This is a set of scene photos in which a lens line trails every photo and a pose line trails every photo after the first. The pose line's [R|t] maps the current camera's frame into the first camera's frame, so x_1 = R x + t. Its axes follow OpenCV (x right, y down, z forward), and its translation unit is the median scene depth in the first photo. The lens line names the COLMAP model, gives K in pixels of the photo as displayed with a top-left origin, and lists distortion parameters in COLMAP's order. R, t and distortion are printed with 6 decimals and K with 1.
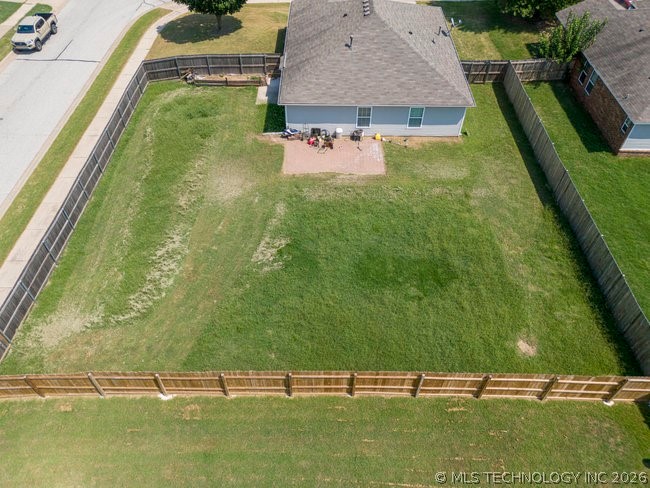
lens RADIAL K [[486.3, 0, 325.0], [0, 486.3, 235.9], [0, 0, 1]] dist [0.078774, -0.075400]
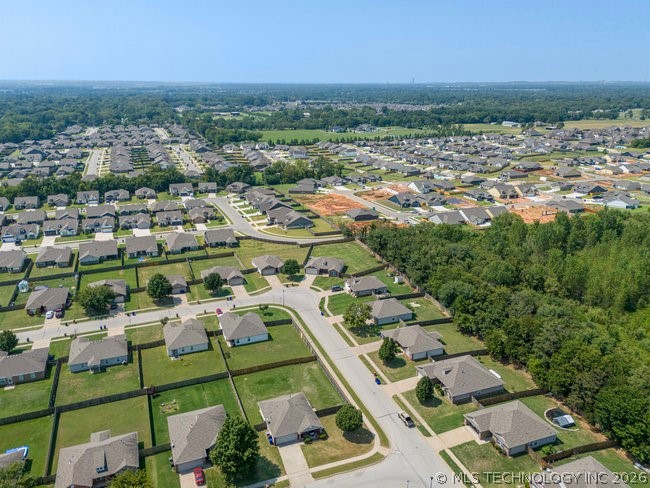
lens RADIAL K [[486.3, 0, 323.1], [0, 486.3, 246.2], [0, 0, 1]] dist [0.078774, -0.075400]
pose [[-0.928039, 0.104920, -0.357401, 1.120778], [-0.278725, 0.440903, 0.853181, -4.479842], [0.247095, 0.891402, -0.379931, 1.503104]]
